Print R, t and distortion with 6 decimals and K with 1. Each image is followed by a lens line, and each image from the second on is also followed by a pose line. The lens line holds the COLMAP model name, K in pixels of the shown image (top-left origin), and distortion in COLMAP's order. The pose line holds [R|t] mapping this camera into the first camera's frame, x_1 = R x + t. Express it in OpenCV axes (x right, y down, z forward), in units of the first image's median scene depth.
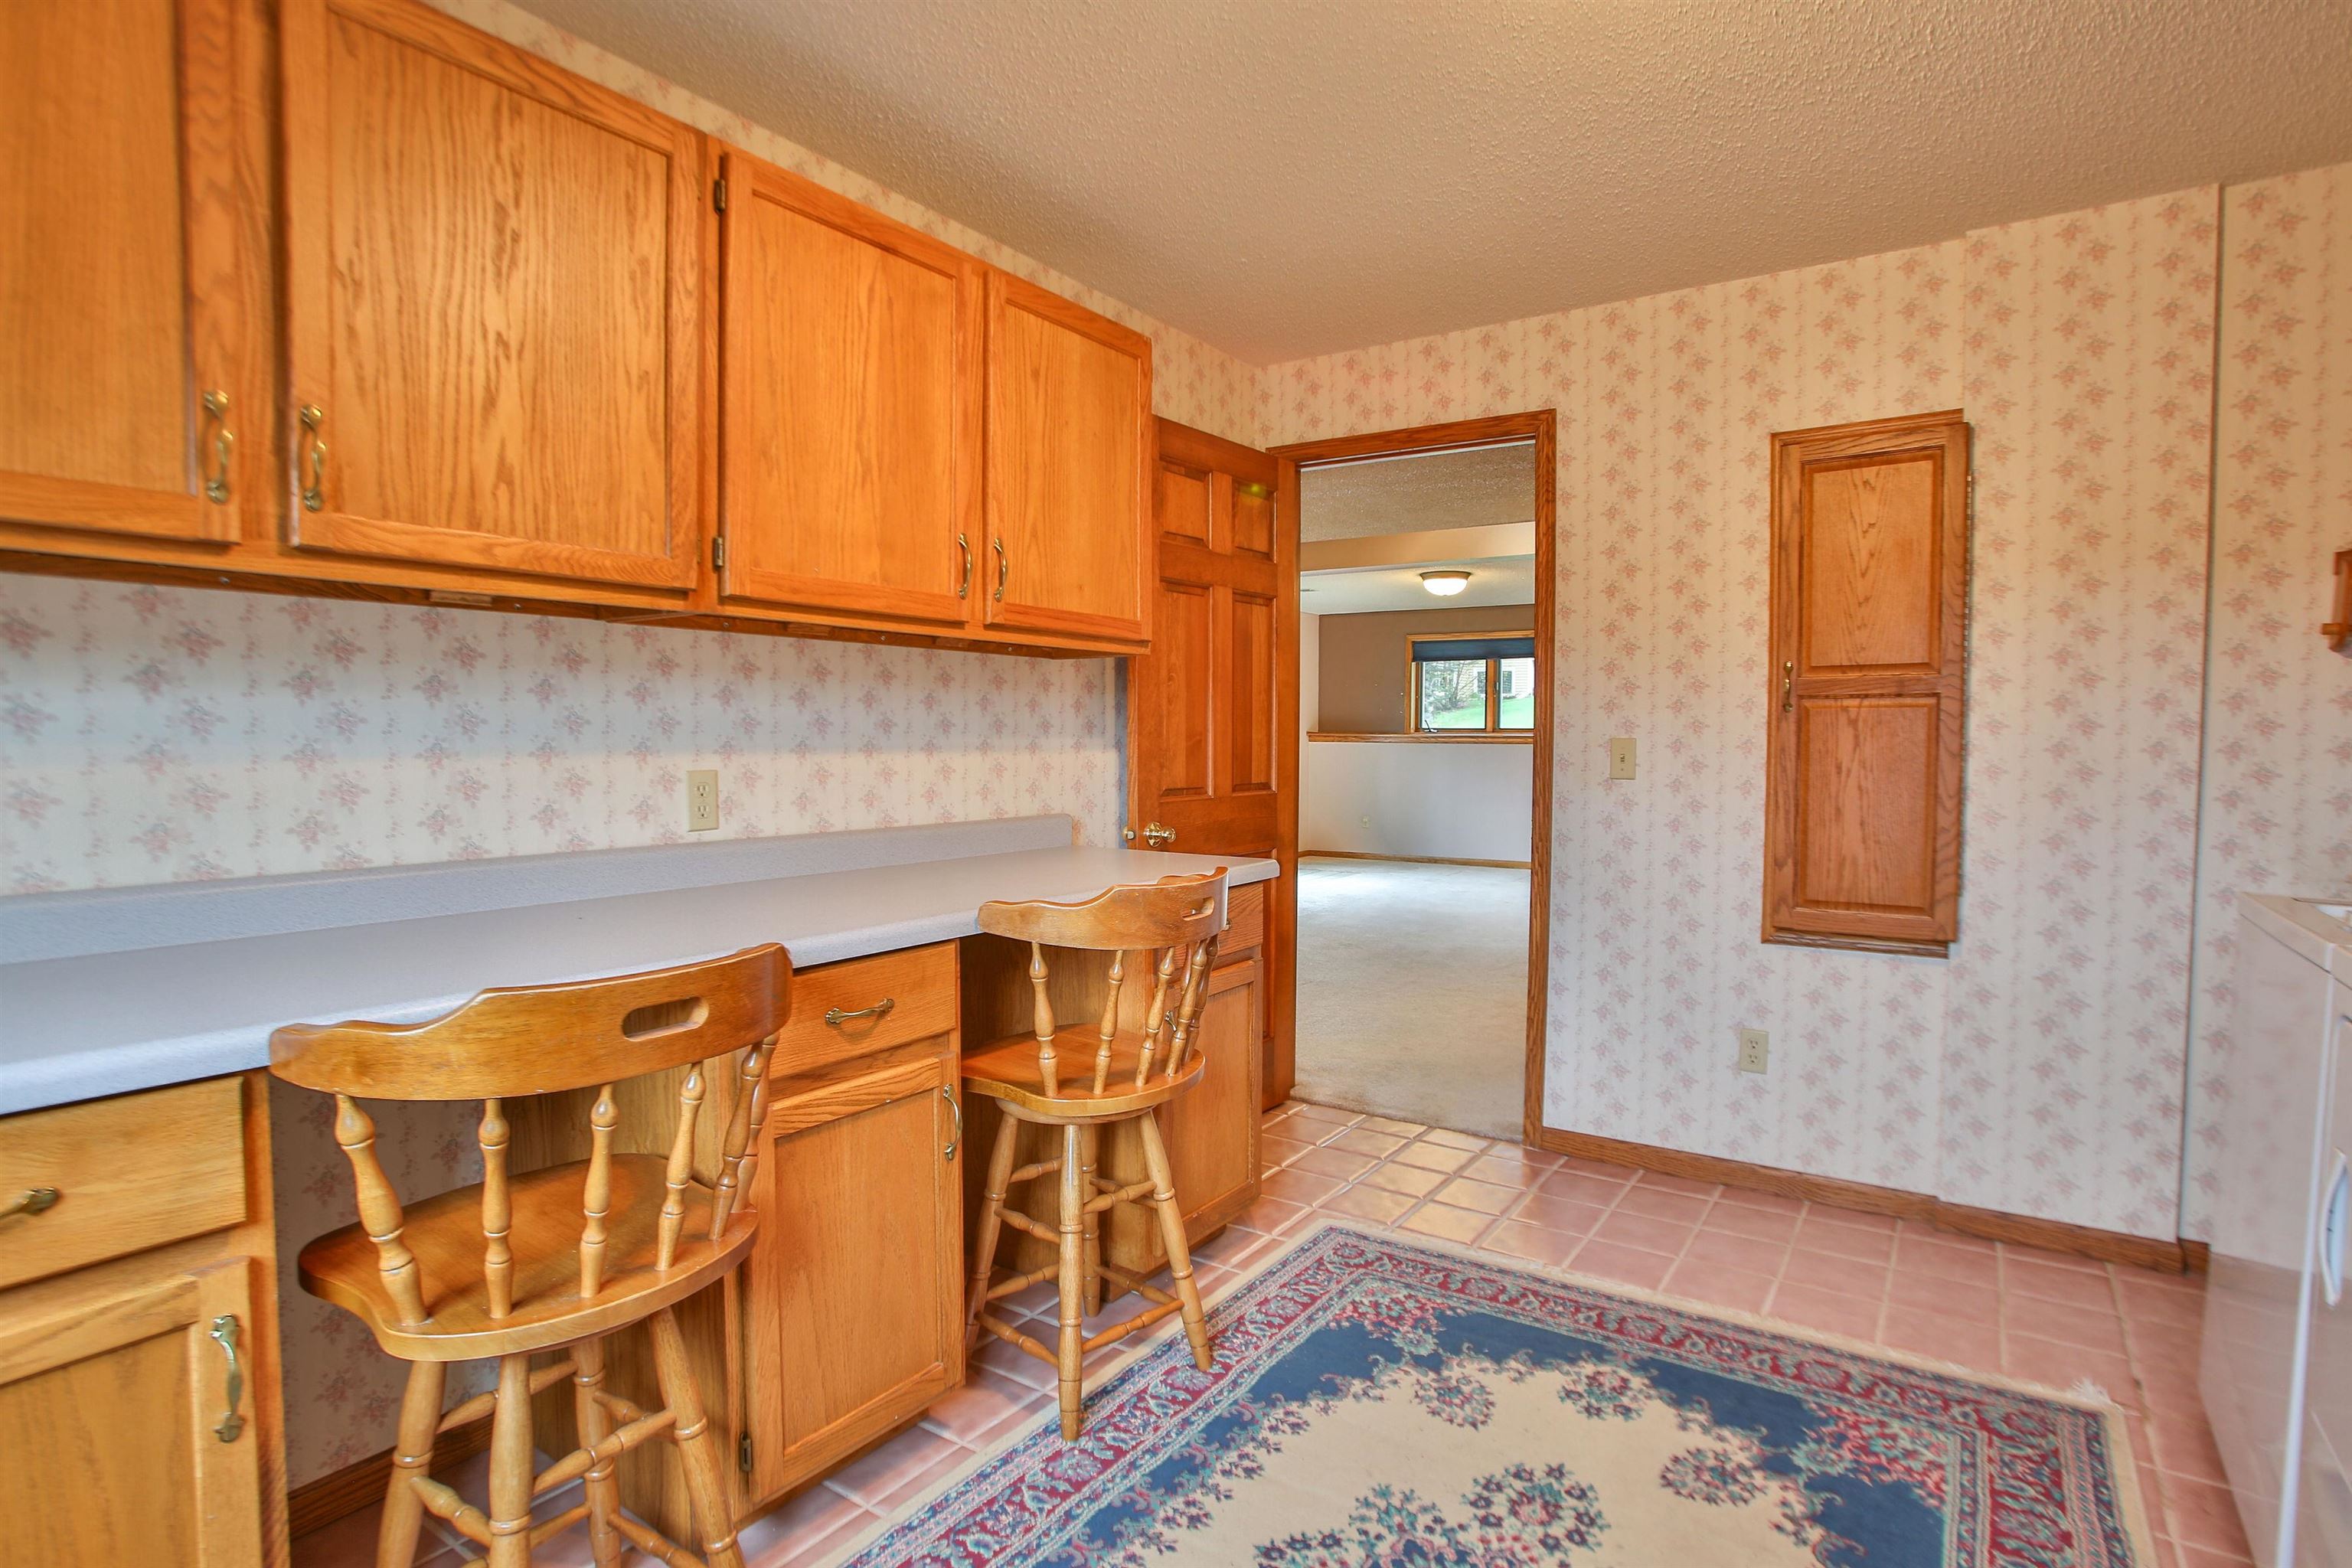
lens RADIAL K [[1203.6, 0, 1166.6], [0, 1203.6, 783.7], [0, 0, 1]] dist [-0.062549, 0.028302]
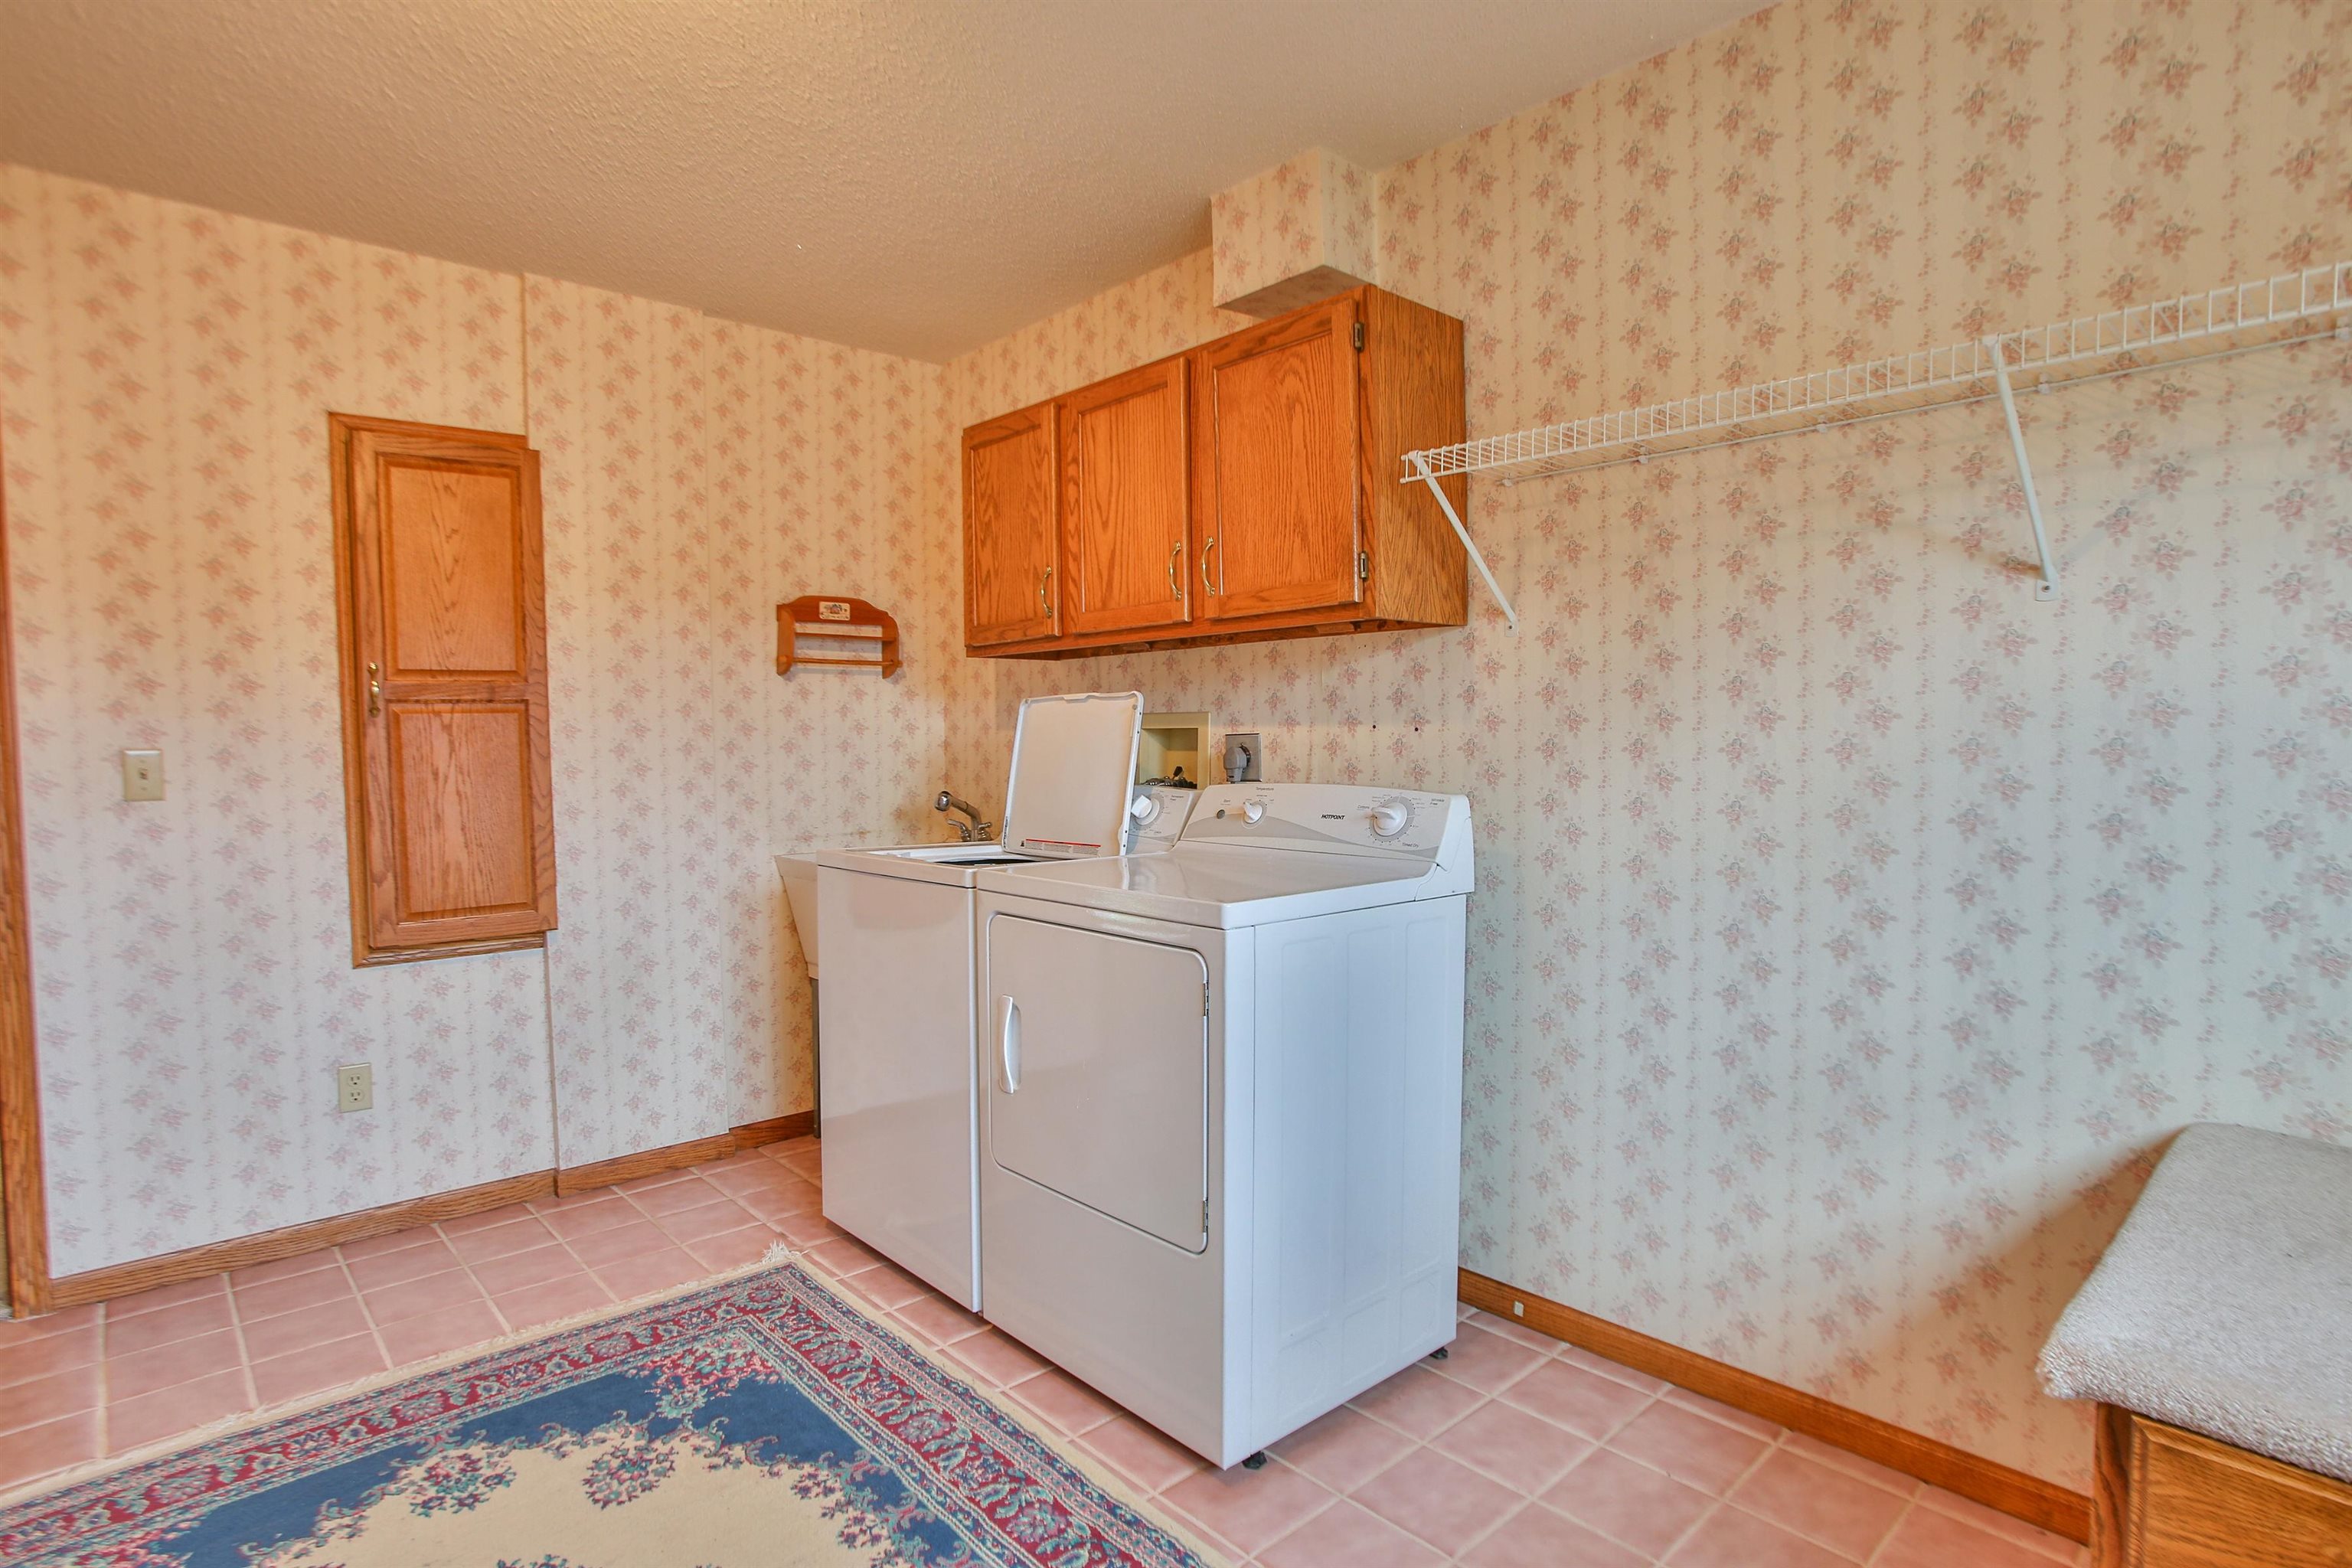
lens RADIAL K [[1203.6, 0, 1166.6], [0, 1203.6, 783.7], [0, 0, 1]] dist [-0.062549, 0.028302]
pose [[0.231919, -0.042735, 0.971796, -0.252808], [0.050813, 0.998203, 0.031769, -0.005893], [-0.971407, 0.042012, 0.233674, 0.190674]]
